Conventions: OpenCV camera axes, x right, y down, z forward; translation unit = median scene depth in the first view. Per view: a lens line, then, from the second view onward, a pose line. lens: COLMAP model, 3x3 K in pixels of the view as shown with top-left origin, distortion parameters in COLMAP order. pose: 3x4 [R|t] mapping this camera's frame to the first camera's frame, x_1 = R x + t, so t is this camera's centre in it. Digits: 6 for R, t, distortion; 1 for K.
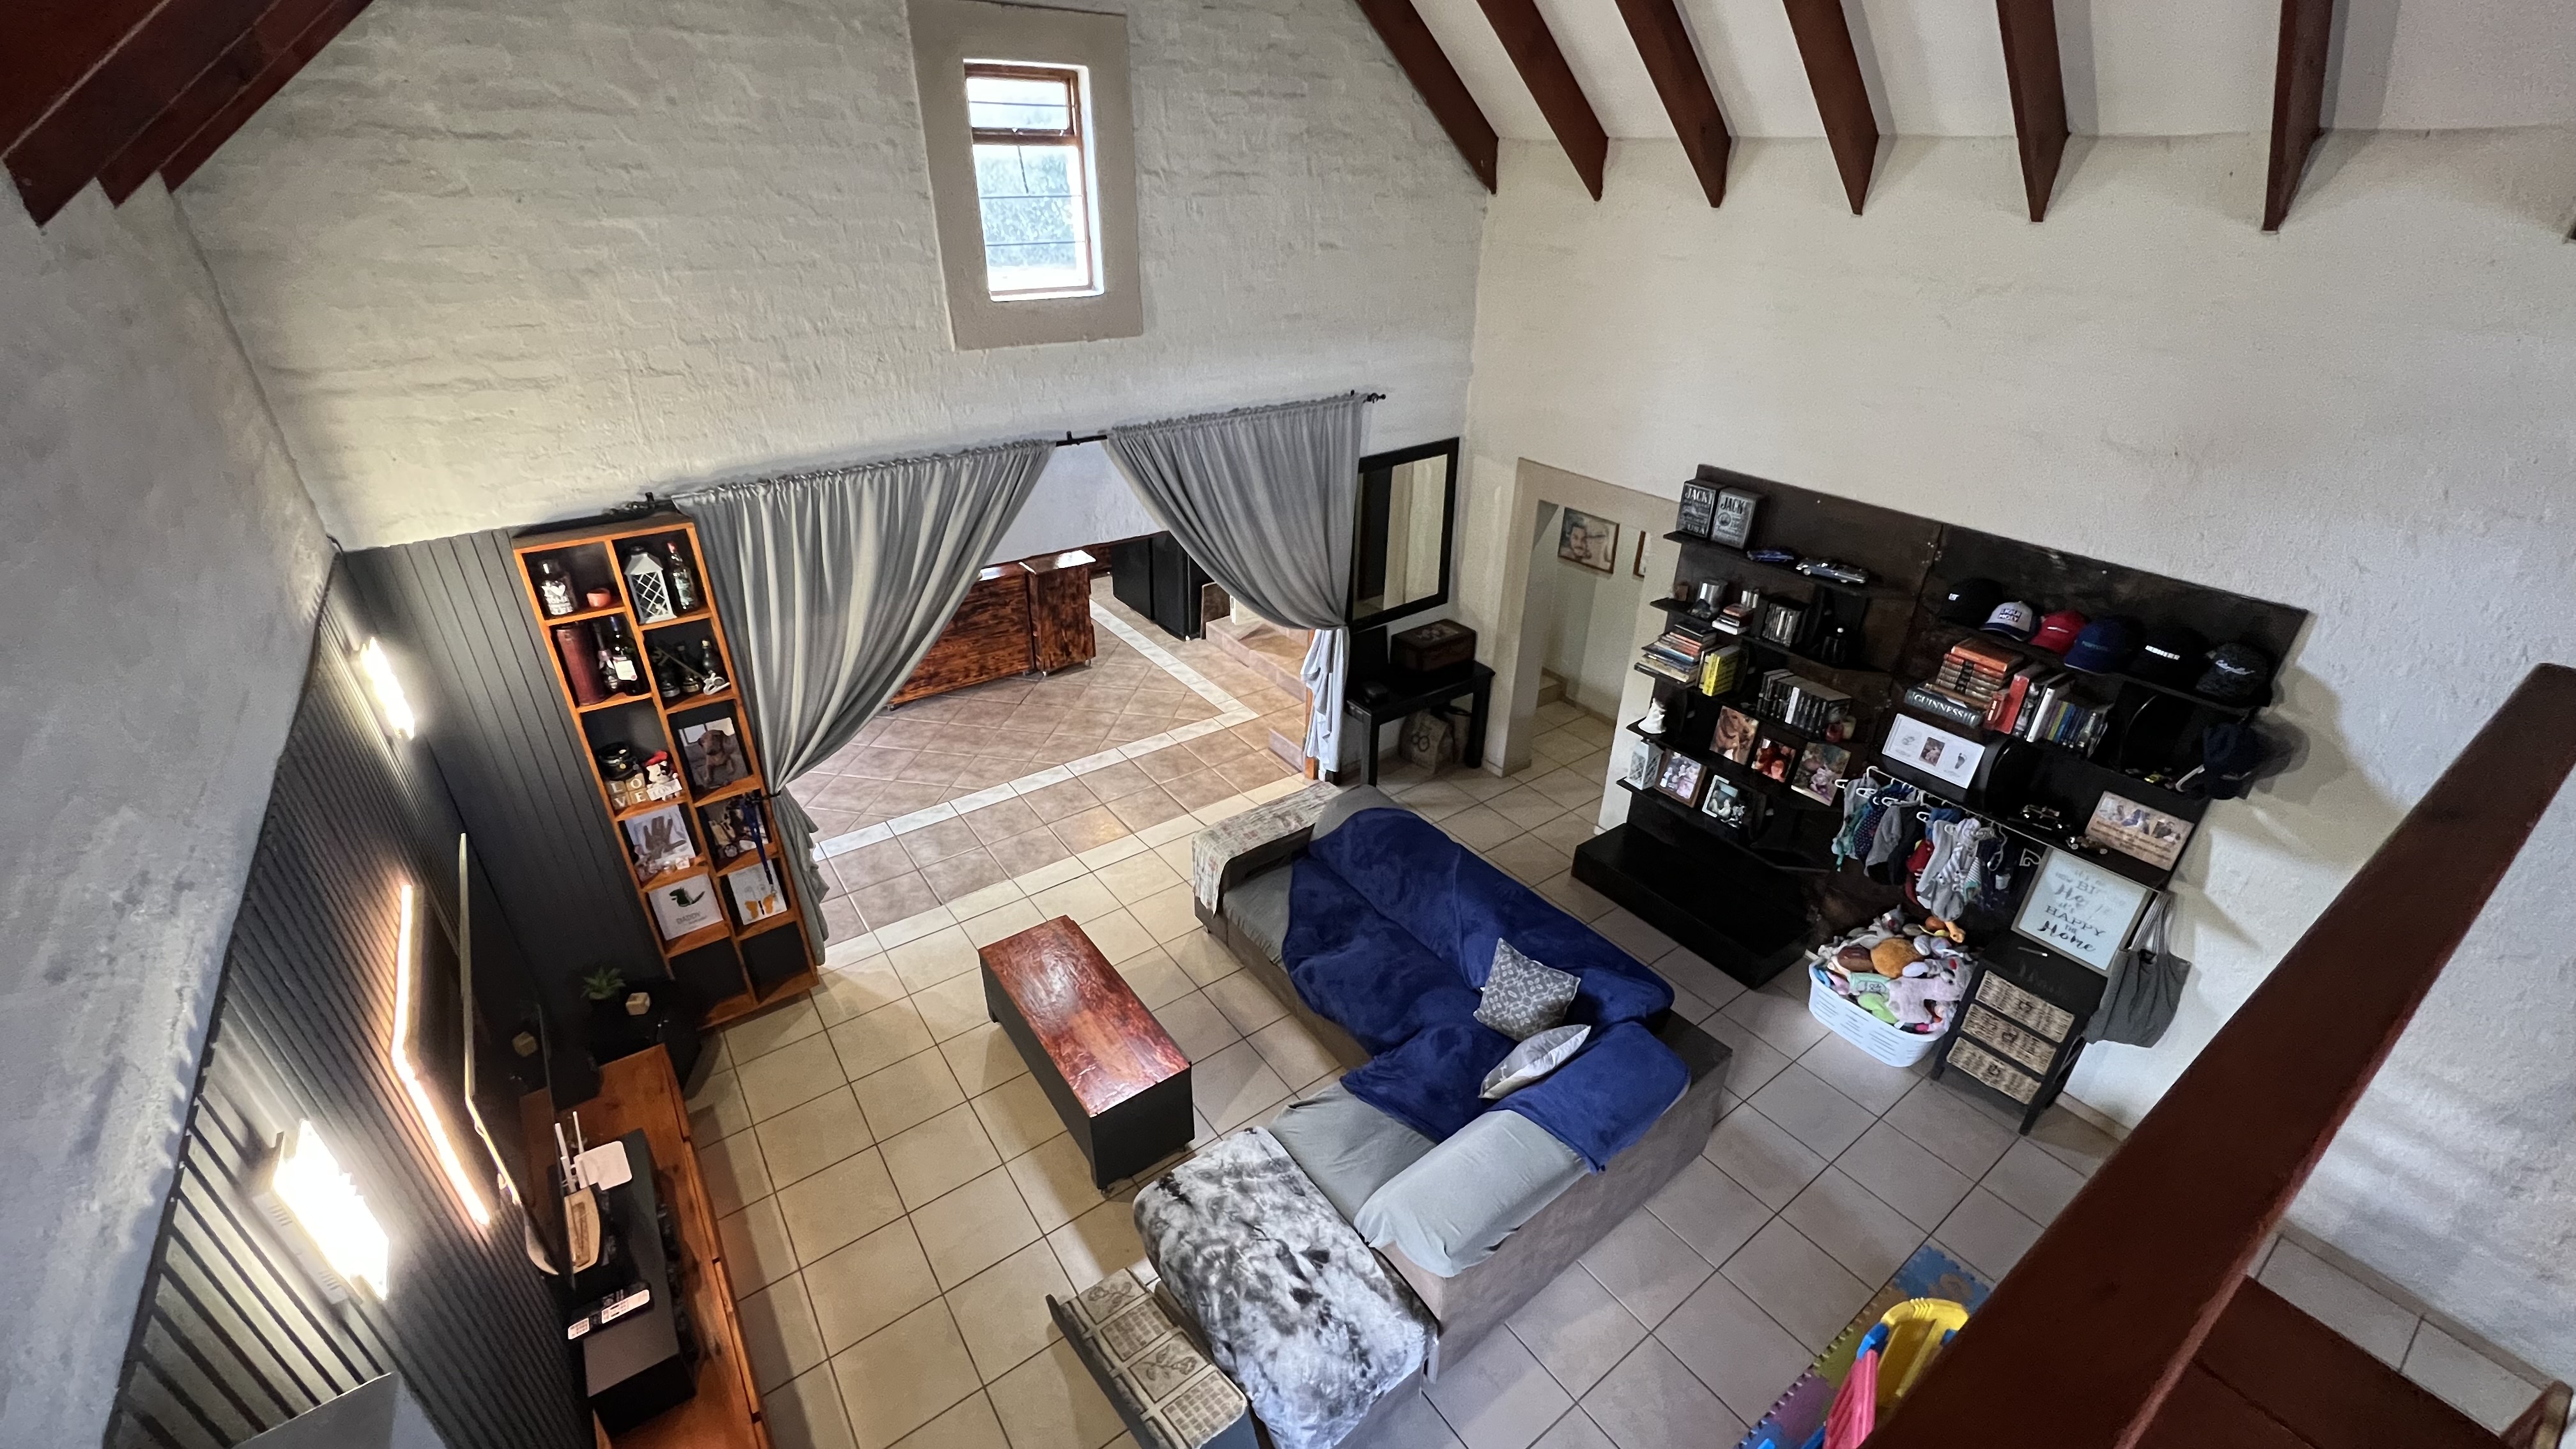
lens RADIAL K [[1026.8, 0, 1284.1], [0, 1026.8, 716.6], [0, 0, 1]] dist [-0.001743, 0.000242]
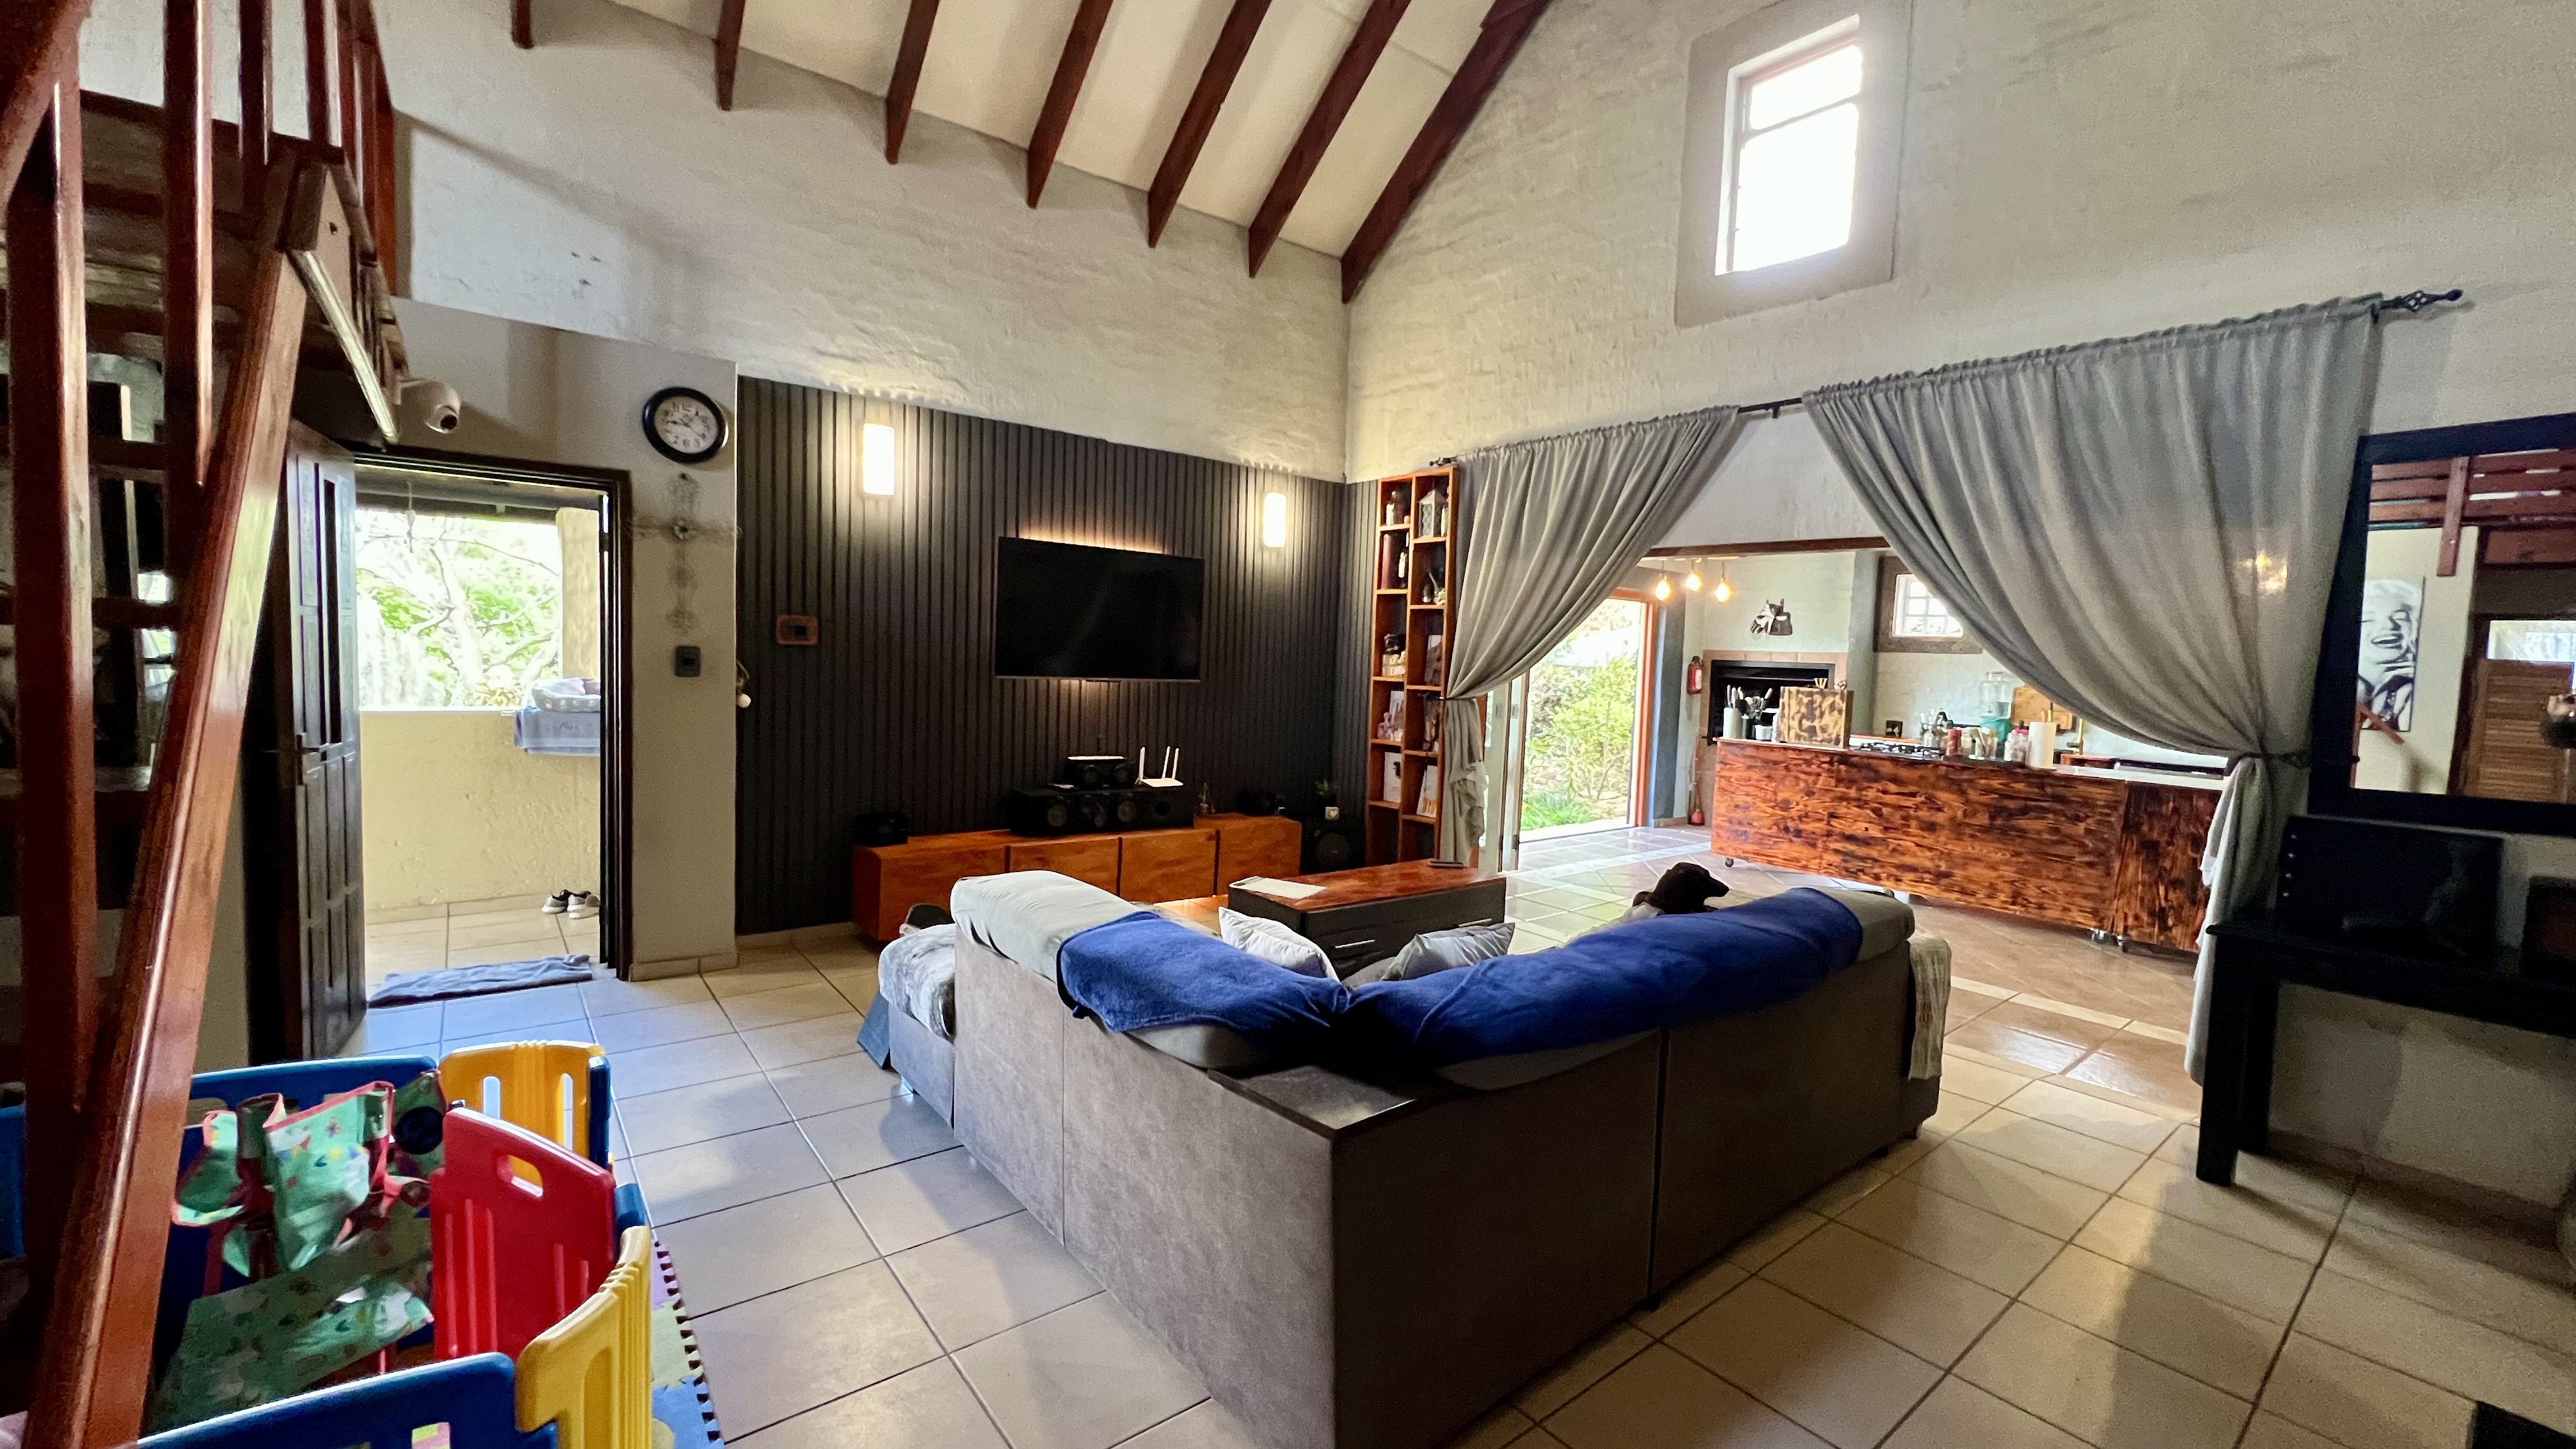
lens RADIAL K [[1026.8, 0, 1284.1], [0, 1026.8, 716.6], [0, 0, 1]] dist [-0.001743, 0.000242]
pose [[0.044533, 0.056399, -0.997415, 0.418109], [-0.508195, 0.860850, 0.025987, 0.092765], [0.860090, 0.505723, 0.066998, 0.442926]]
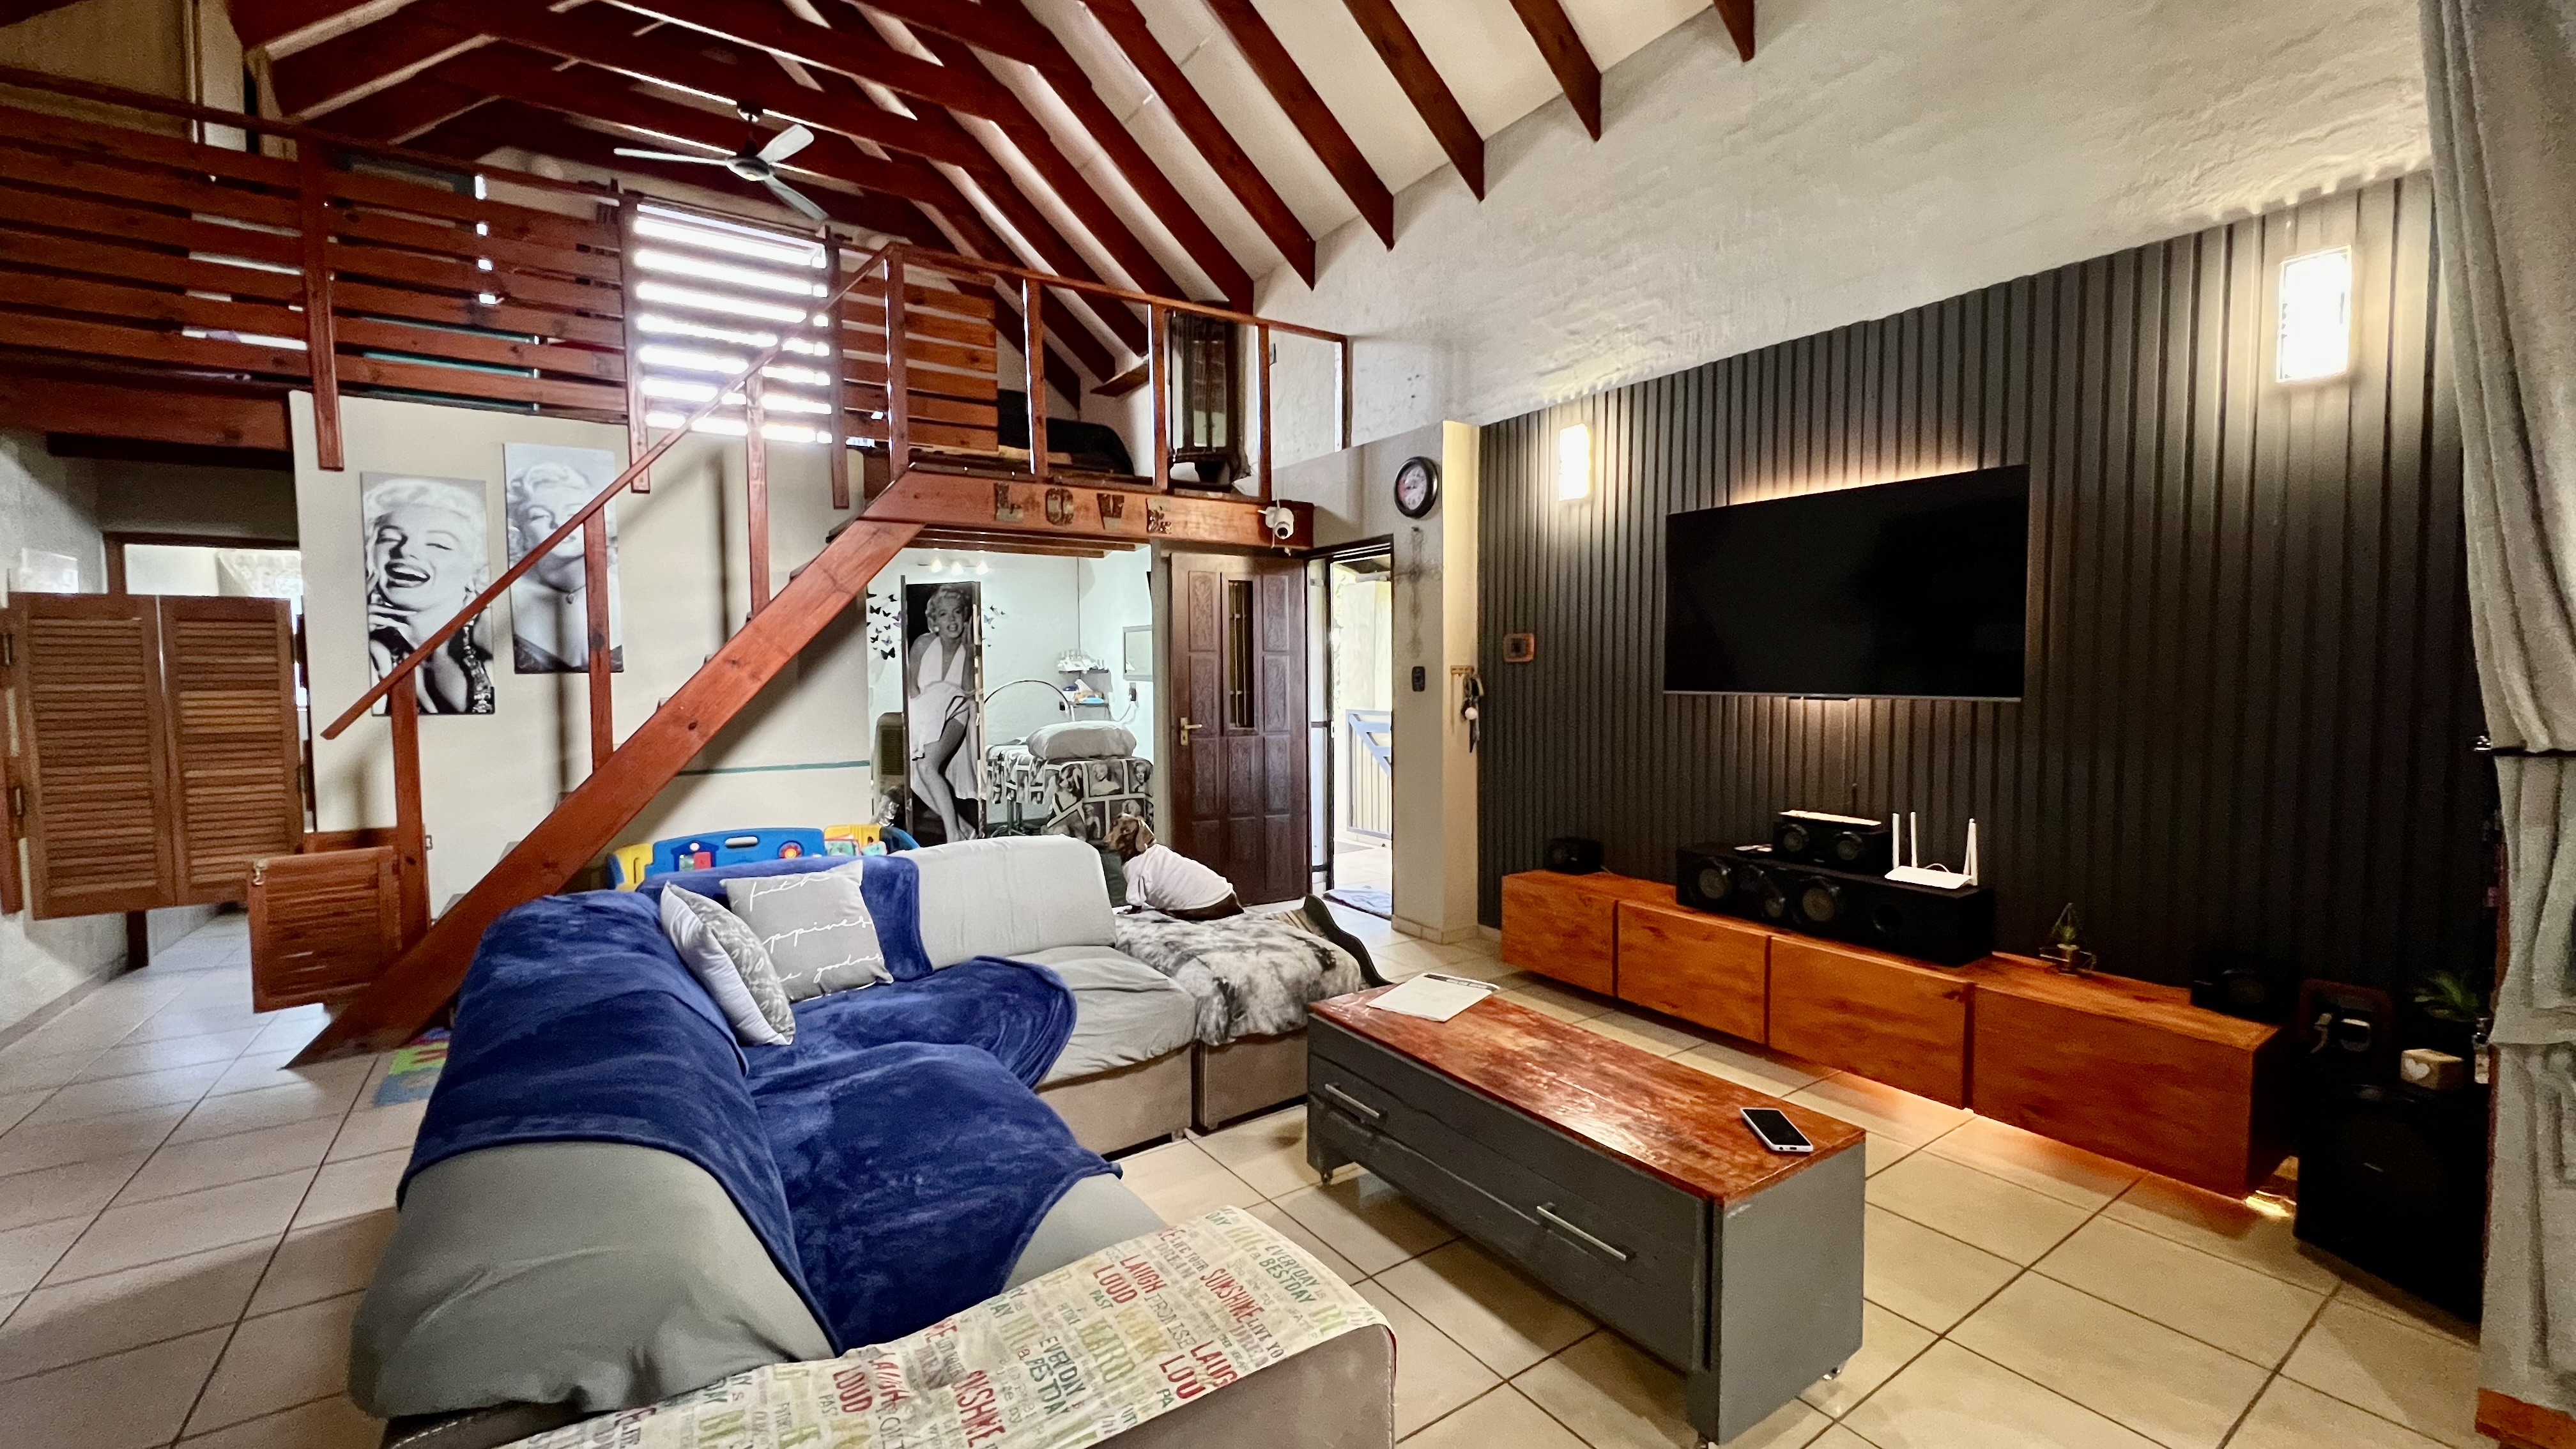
lens RADIAL K [[1026.8, 0, 1284.1], [0, 1026.8, 716.6], [0, 0, 1]] dist [-0.001743, 0.000242]
pose [[-0.999605, -0.002952, 0.027954, -0.049003], [0.011924, 0.856029, 0.516791, -0.073275], [-0.025455, 0.516920, -0.855655, 0.761412]]
